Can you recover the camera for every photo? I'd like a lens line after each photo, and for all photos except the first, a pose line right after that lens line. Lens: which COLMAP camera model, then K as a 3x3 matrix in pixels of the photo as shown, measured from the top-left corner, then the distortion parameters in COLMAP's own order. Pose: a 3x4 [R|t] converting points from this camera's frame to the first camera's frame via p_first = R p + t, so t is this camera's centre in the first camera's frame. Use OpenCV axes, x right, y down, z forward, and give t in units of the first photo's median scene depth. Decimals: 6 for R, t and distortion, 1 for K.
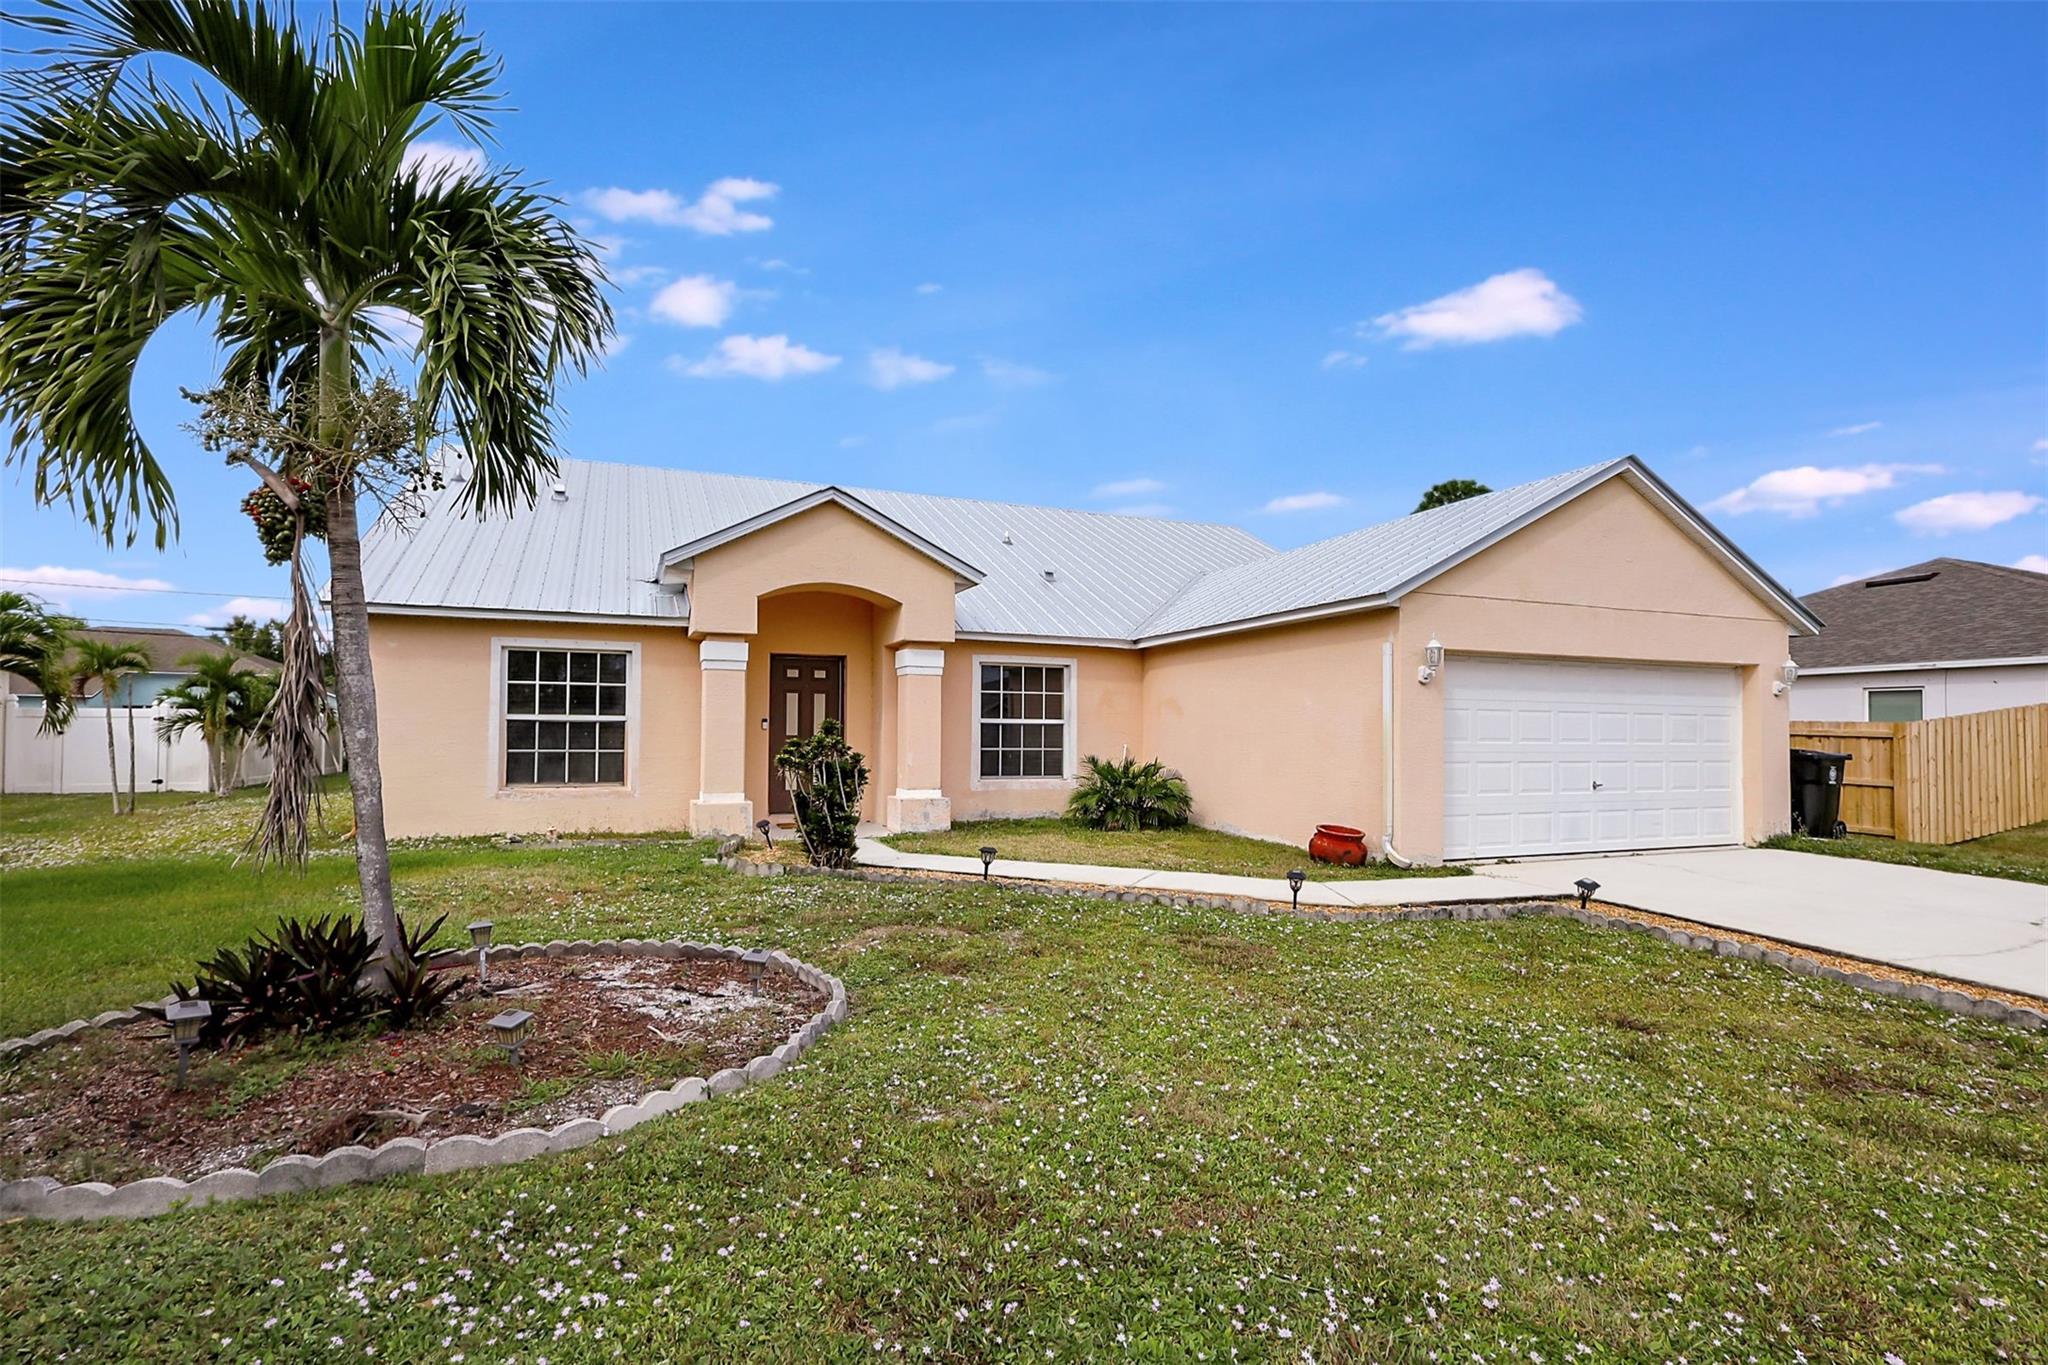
lens RADIAL K [[956.9, 0, 1025.6], [0, 956.9, 689.5], [0, 0, 1]] dist [0.000569, 0.000211]
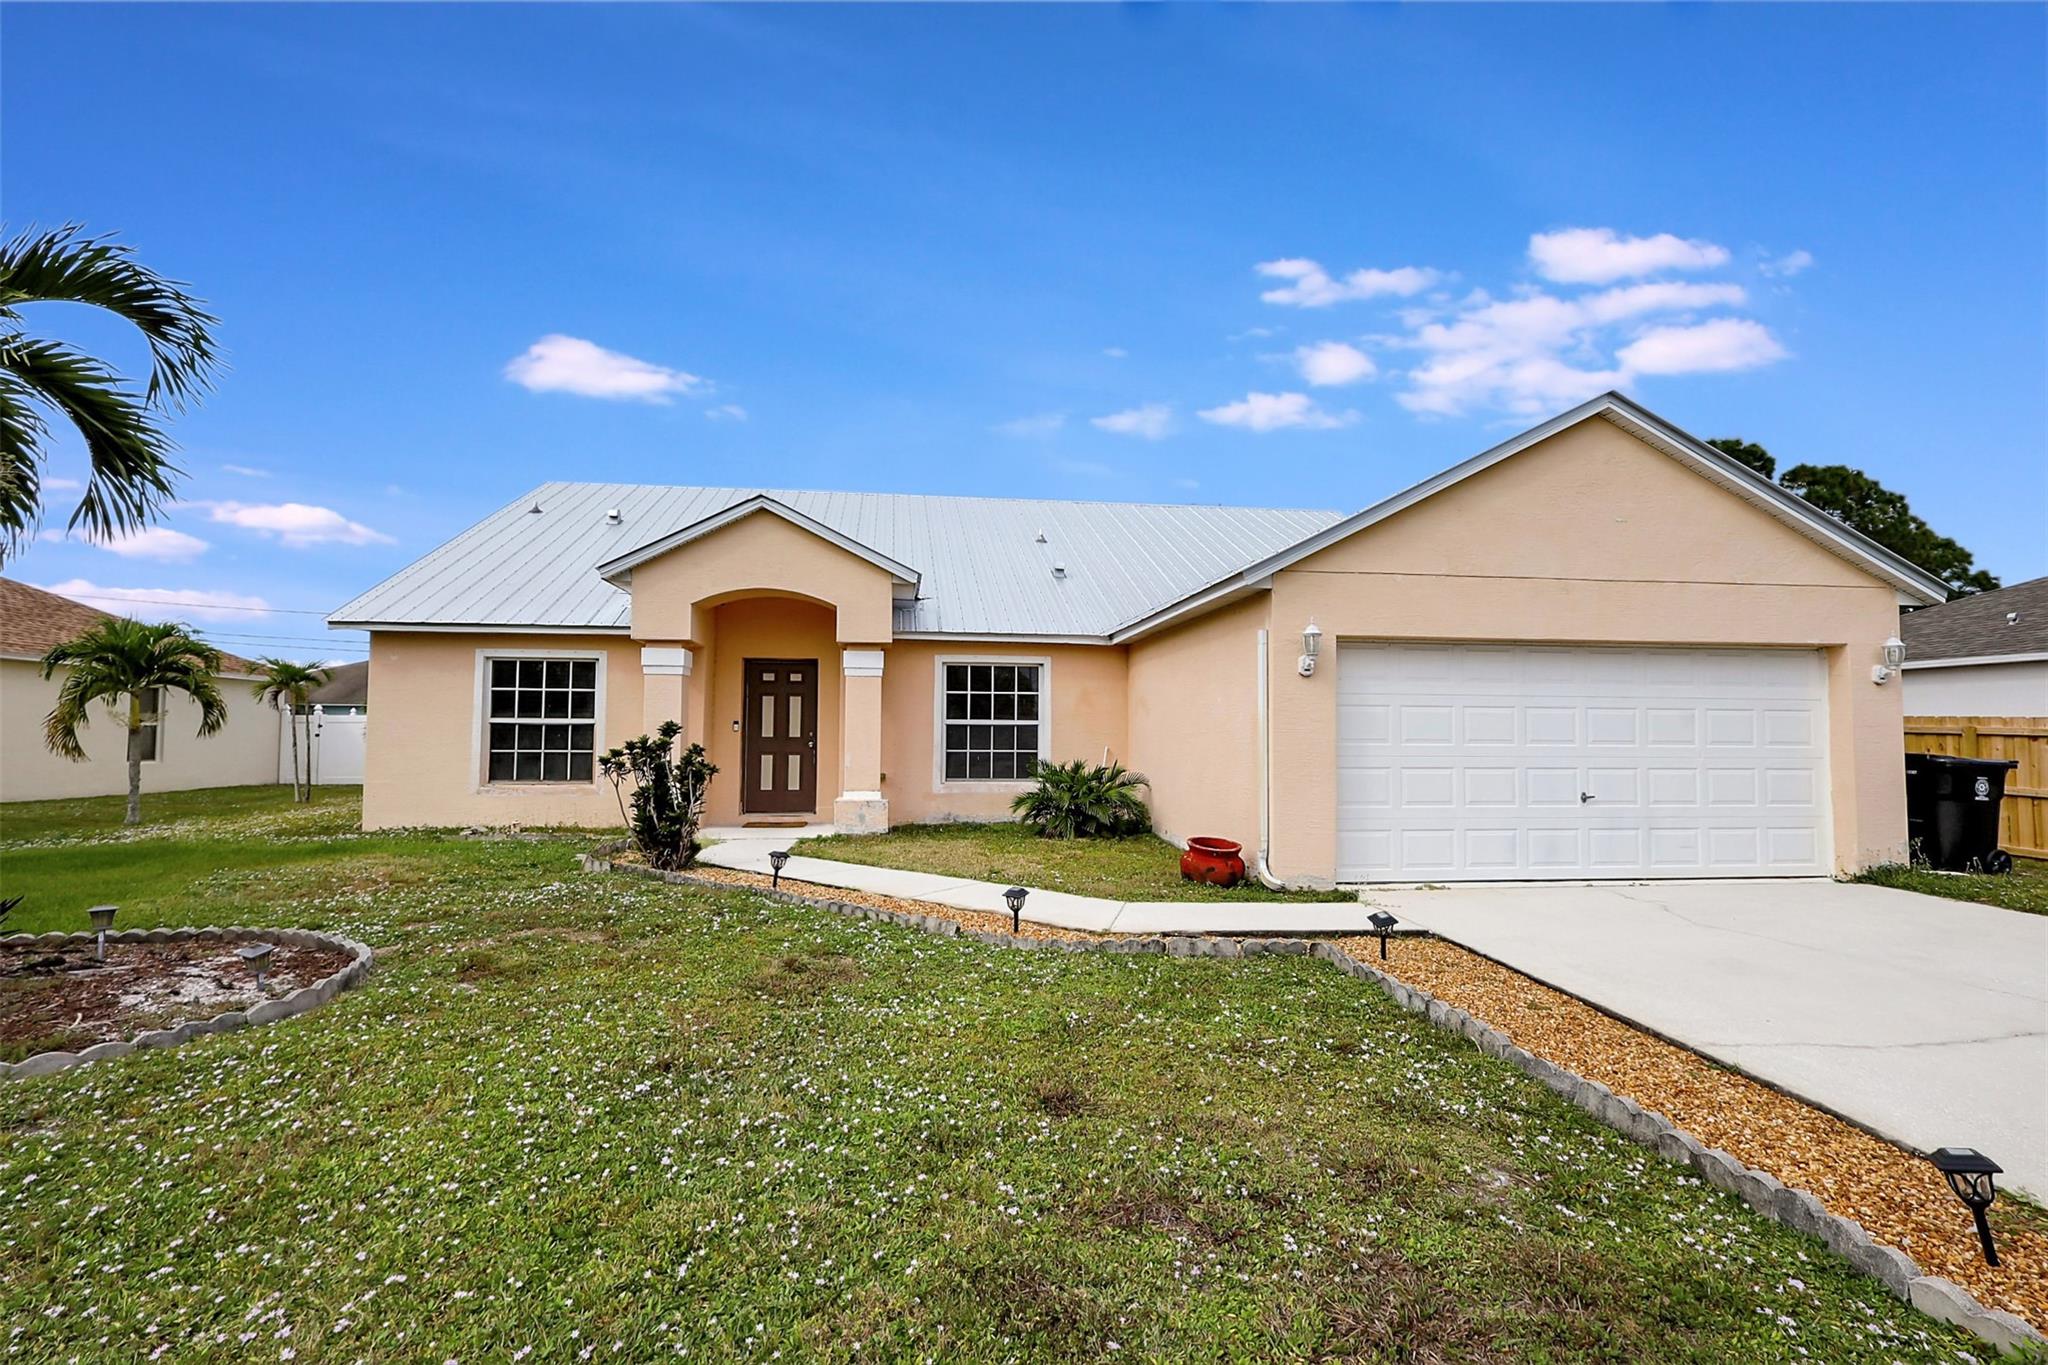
lens RADIAL K [[946.9, 0, 1023.9], [0, 946.9, 668.5], [0, 0, 1]] dist [-0.000988, 0.000046]
pose [[0.966064, -0.019524, -0.257564, 0.317853], [0.013074, 0.999557, -0.026732, 0.005431], [0.257971, 0.022457, 0.965892, 0.089374]]
